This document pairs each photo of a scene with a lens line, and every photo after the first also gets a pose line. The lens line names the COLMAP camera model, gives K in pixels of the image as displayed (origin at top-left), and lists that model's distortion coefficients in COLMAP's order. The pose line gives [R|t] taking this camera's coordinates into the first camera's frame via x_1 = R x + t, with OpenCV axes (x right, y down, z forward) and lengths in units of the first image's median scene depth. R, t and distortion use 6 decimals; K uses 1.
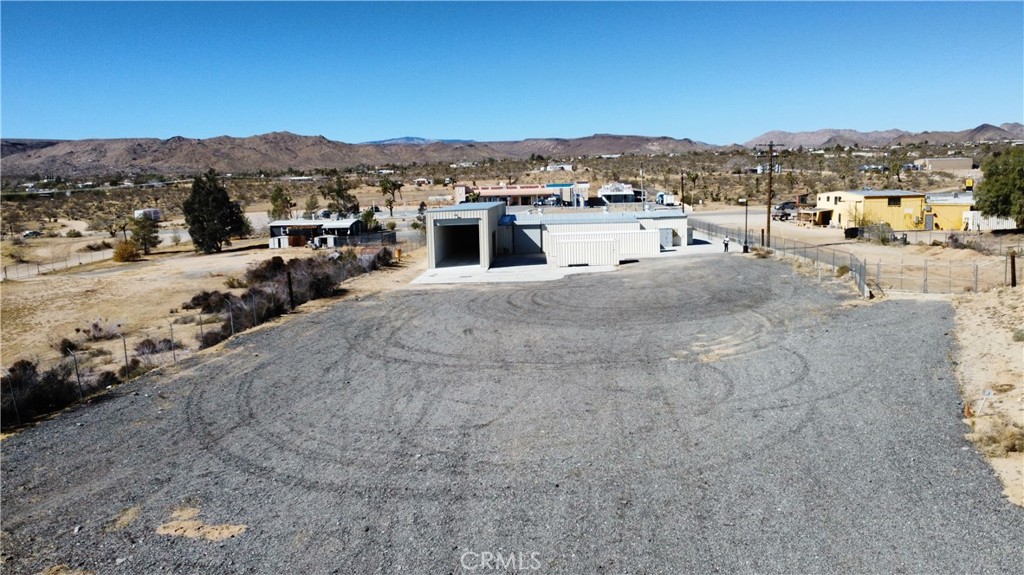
lens RADIAL K [[671.0, 0, 512.0], [0, 671.0, 287.5], [0, 0, 1]] dist [0.000028, 0.000149]
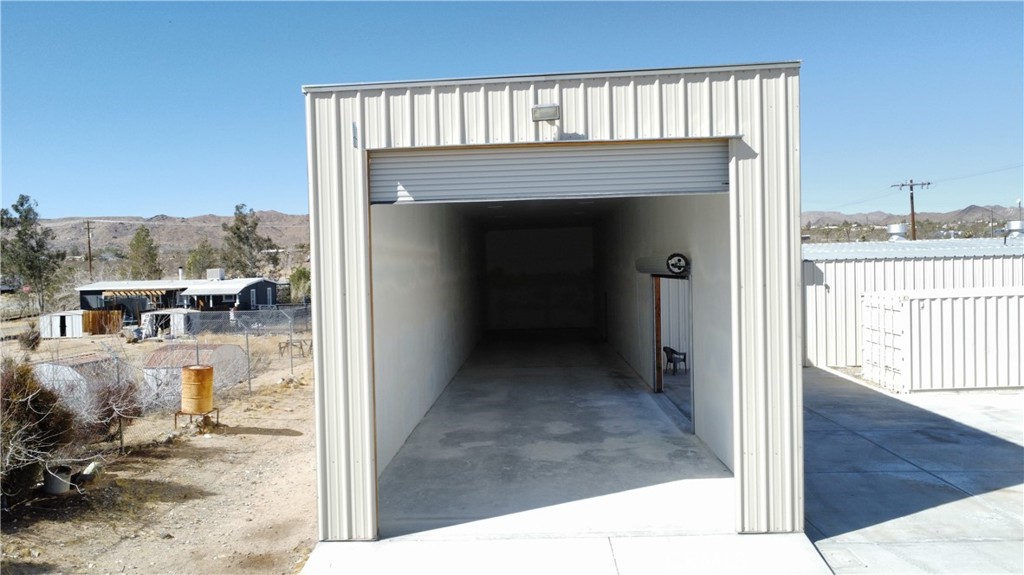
lens RADIAL K [[671.0, 0, 512.0], [0, 671.0, 287.5], [0, 0, 1]] dist [0.000028, 0.000149]
pose [[0.999818, 0.001515, 0.019038, -0.057487], [0.000763, 0.992889, -0.119039, -0.038588], [-0.019083, 0.119032, 0.992707, 0.550011]]
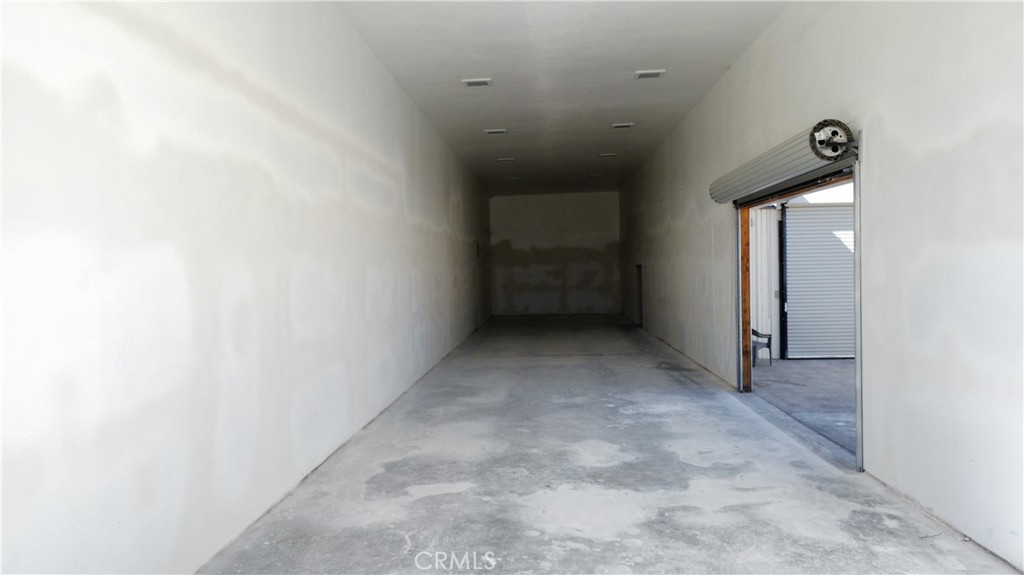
lens RADIAL K [[671.0, 0, 512.0], [0, 671.0, 287.5], [0, 0, 1]] dist [0.000028, 0.000149]
pose [[0.999984, 0.005685, 0.000208, -0.055579], [-0.005619, 0.992850, -0.119235, -0.036728], [-0.000884, 0.119232, 0.992866, 0.593305]]
